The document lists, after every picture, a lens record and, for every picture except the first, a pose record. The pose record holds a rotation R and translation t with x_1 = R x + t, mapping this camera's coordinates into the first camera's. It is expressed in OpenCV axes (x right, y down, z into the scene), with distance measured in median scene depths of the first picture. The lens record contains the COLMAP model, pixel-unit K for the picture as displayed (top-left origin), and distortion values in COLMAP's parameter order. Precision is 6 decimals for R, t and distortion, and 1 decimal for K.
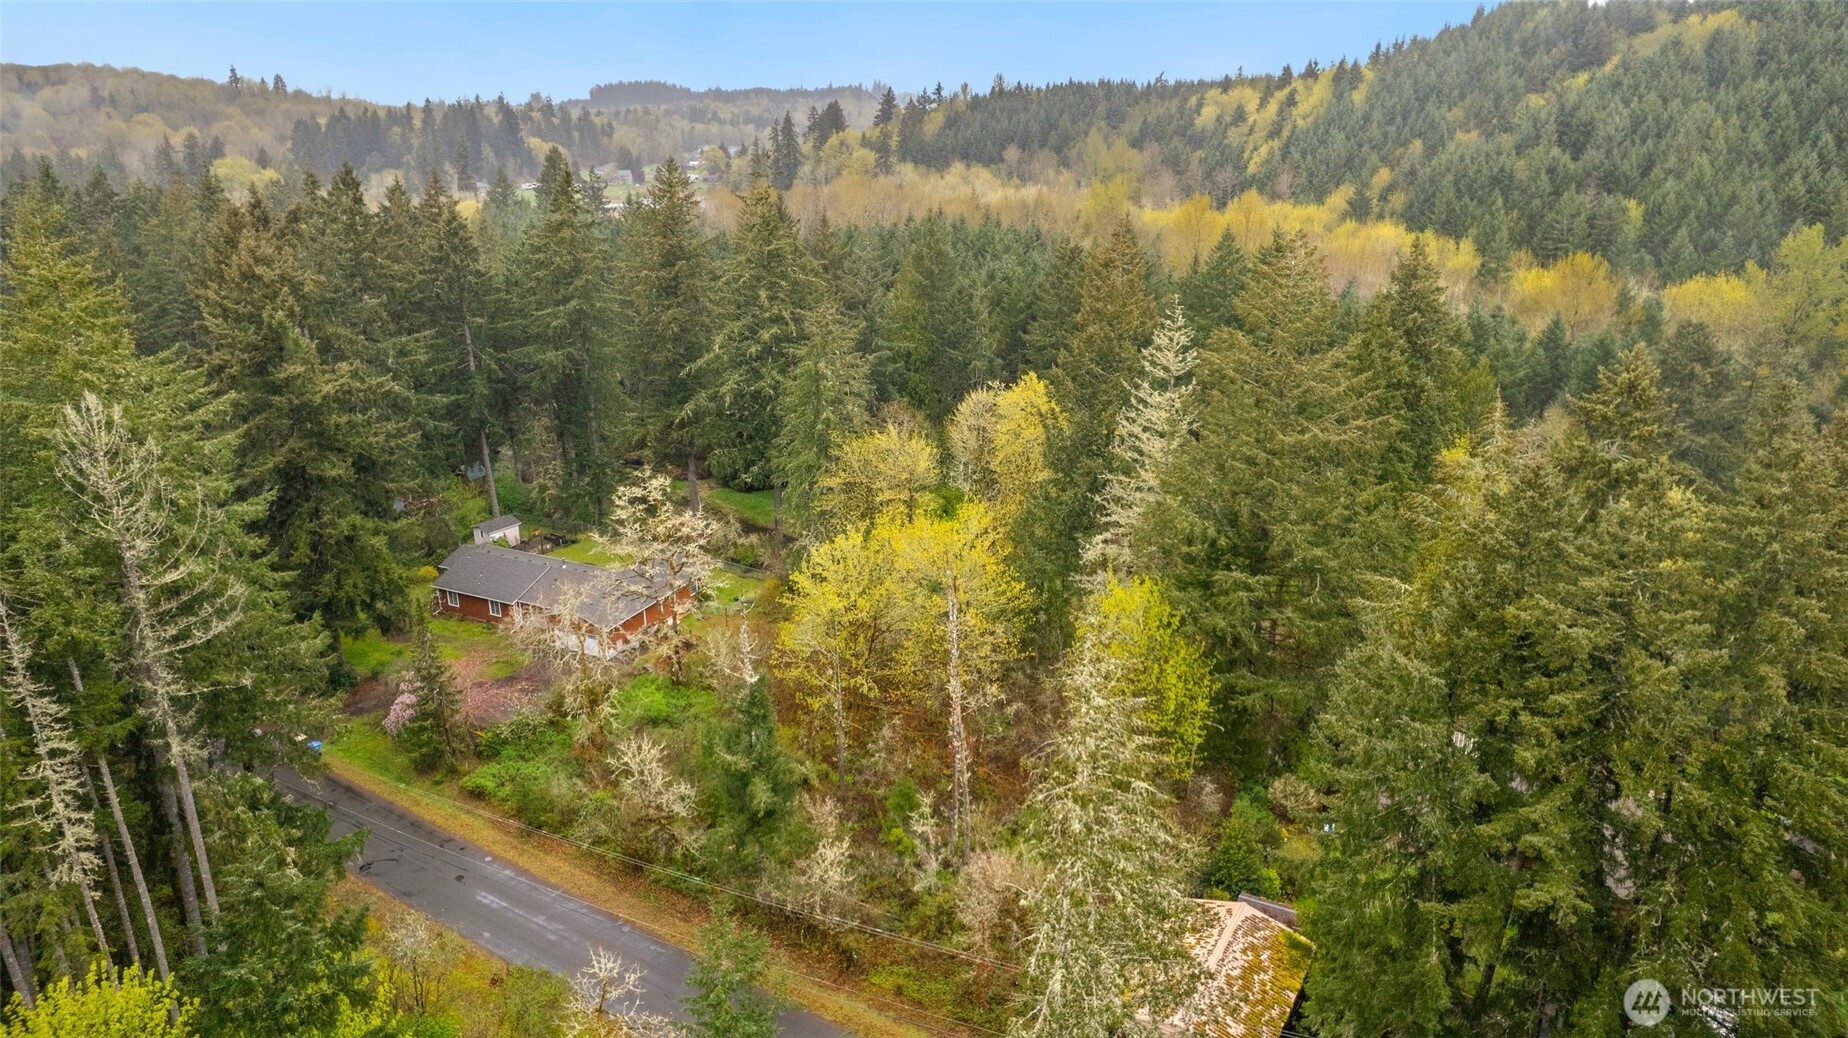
lens RADIAL K [[1170.7, 0, 921.3], [0, 1170.7, 524.4], [0, 0, 1]] dist [-0.073796, 0.067212]
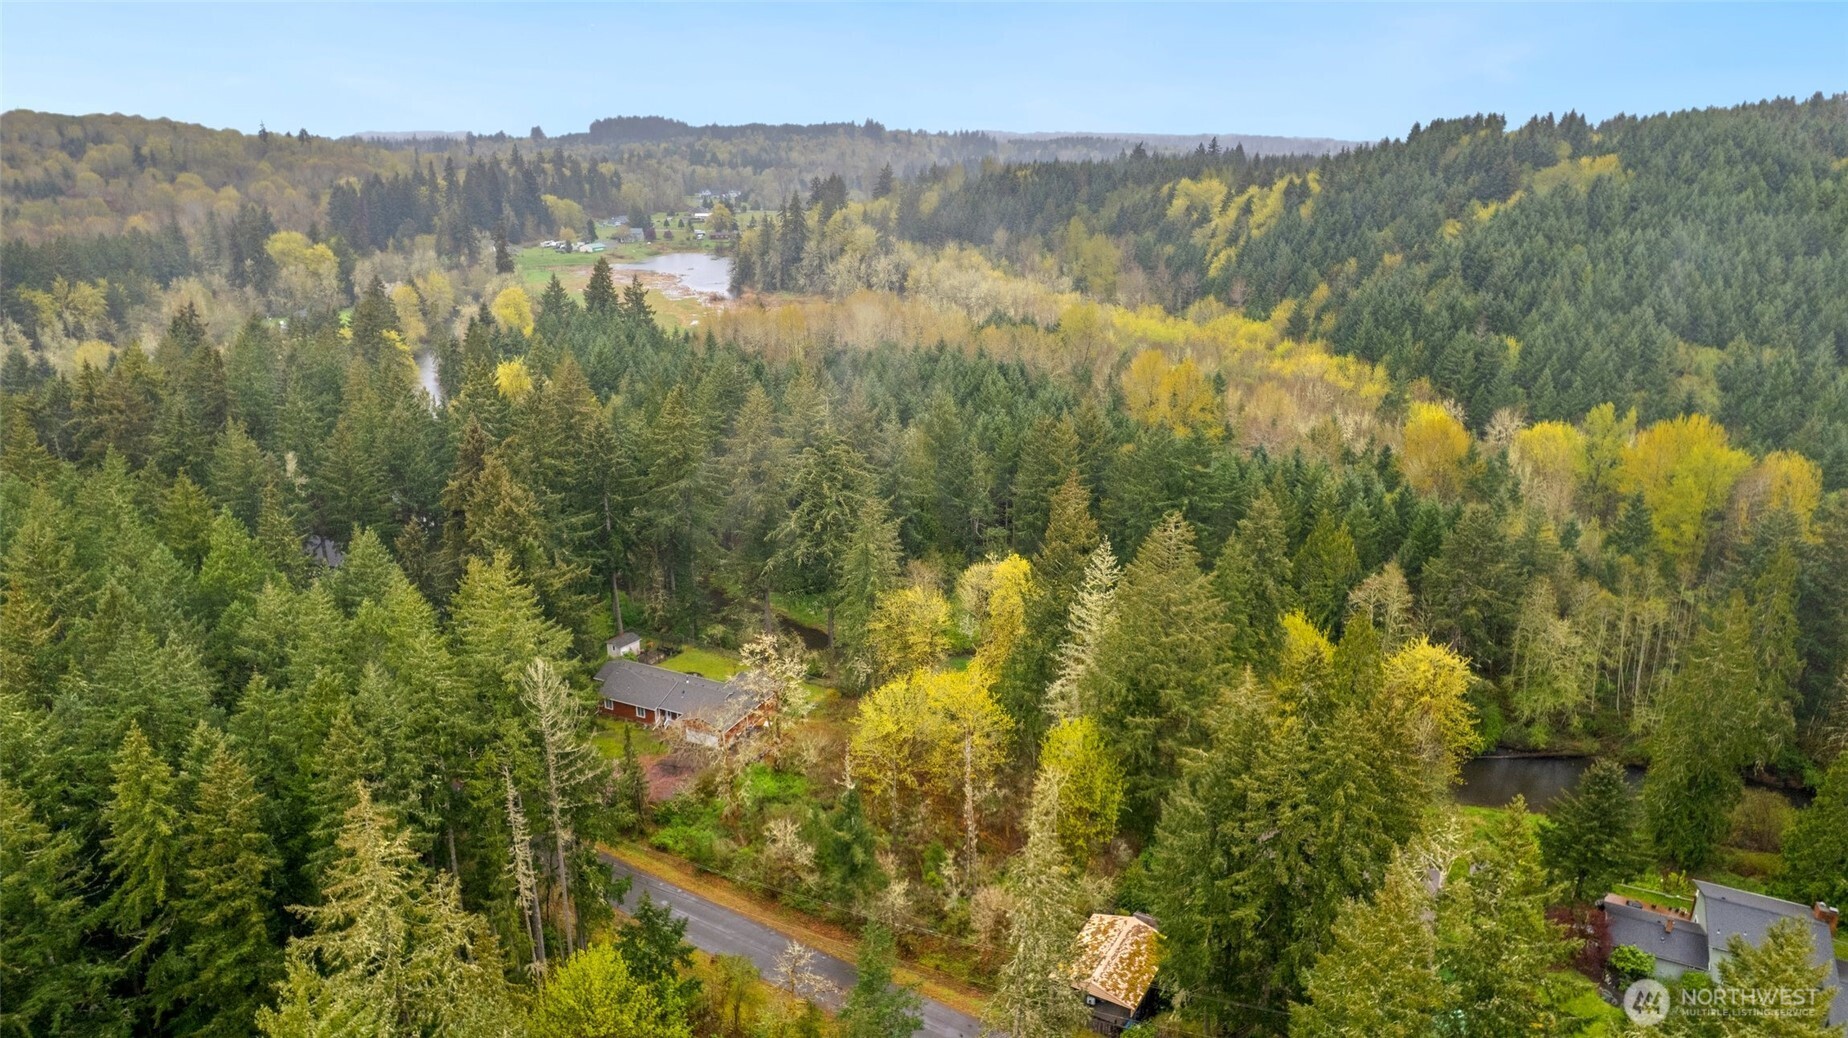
lens RADIAL K [[1170.7, 0, 921.3], [0, 1170.7, 524.4], [0, 0, 1]] dist [-0.073796, 0.067212]
pose [[0.999929, 0.004528, 0.010982, -0.038951], [-0.004375, 0.999893, -0.013967, -0.143504], [-0.011044, 0.013918, 0.999842, -0.450994]]
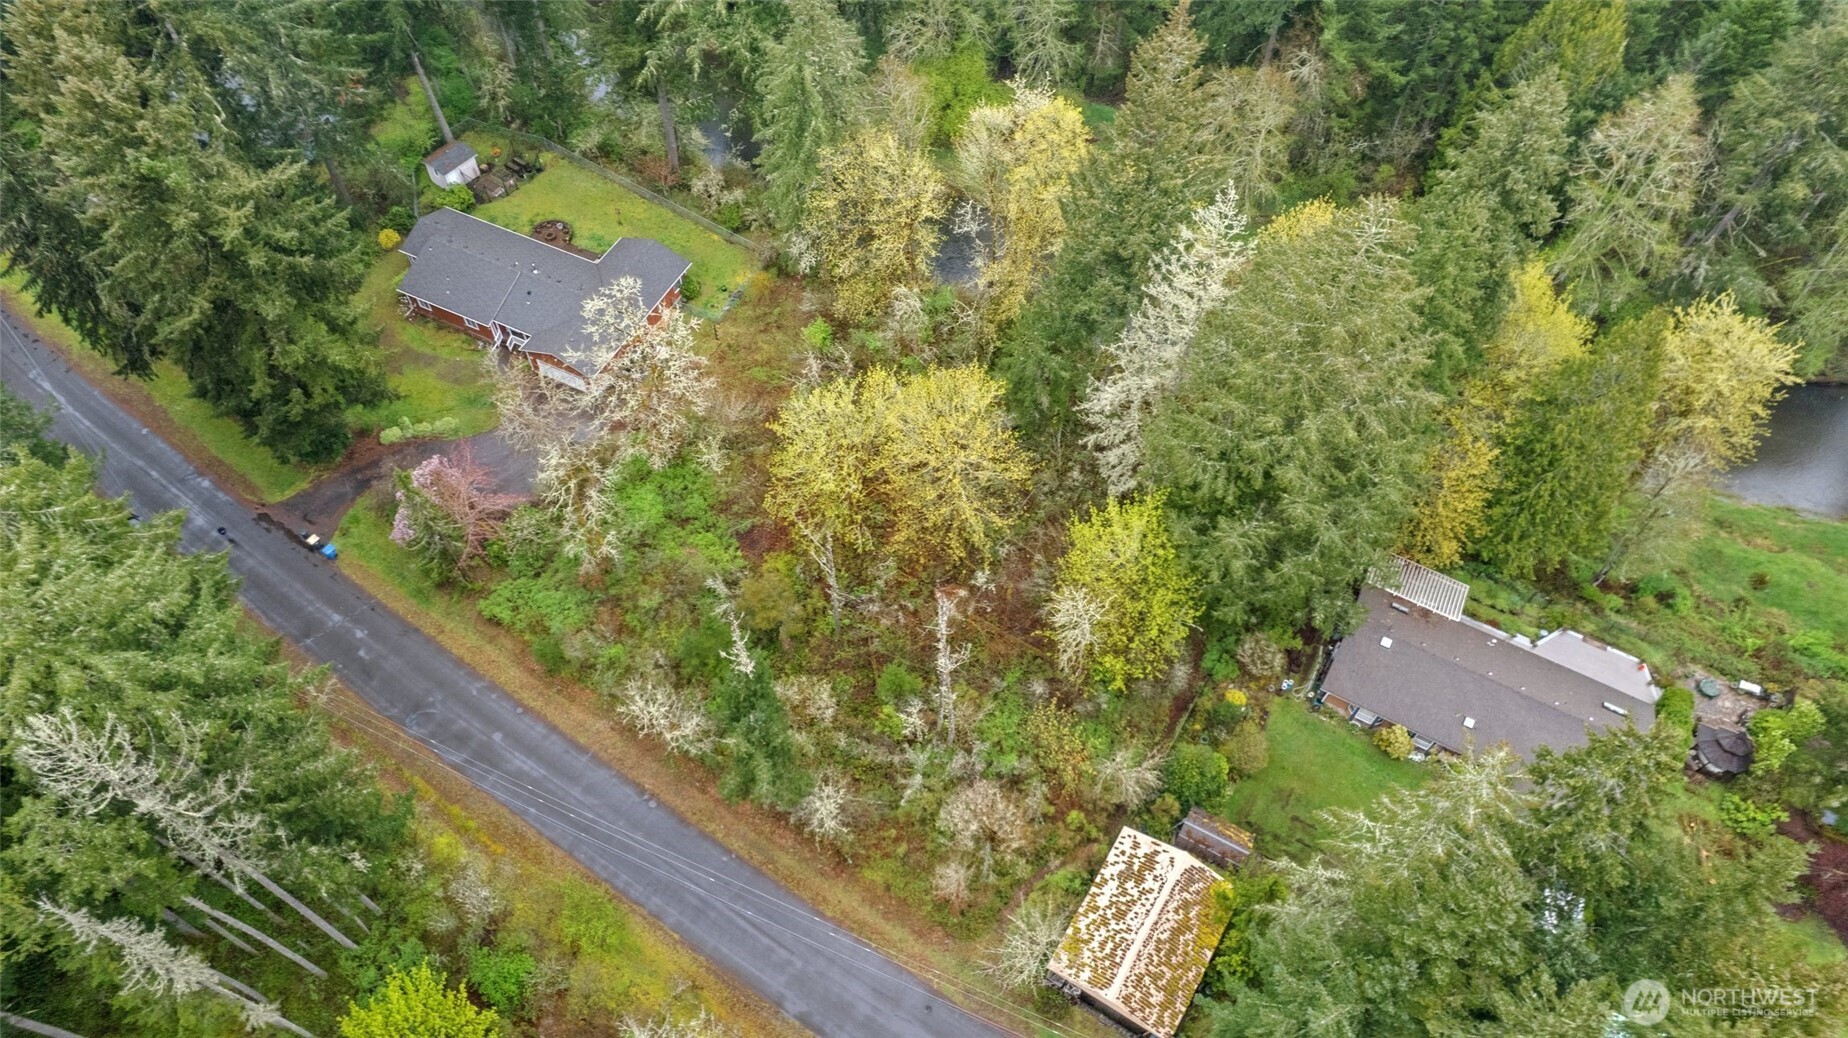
lens RADIAL K [[1175.3, 0, 924.0], [0, 1175.3, 519.0], [0, 0, 1]] dist [-0.052121, 0.031151]
pose [[0.999763, 0.020522, -0.007234, 0.011748], [-0.012393, 0.810289, 0.585899, -0.366119], [0.017886, -0.585671, 0.810352, 0.147115]]
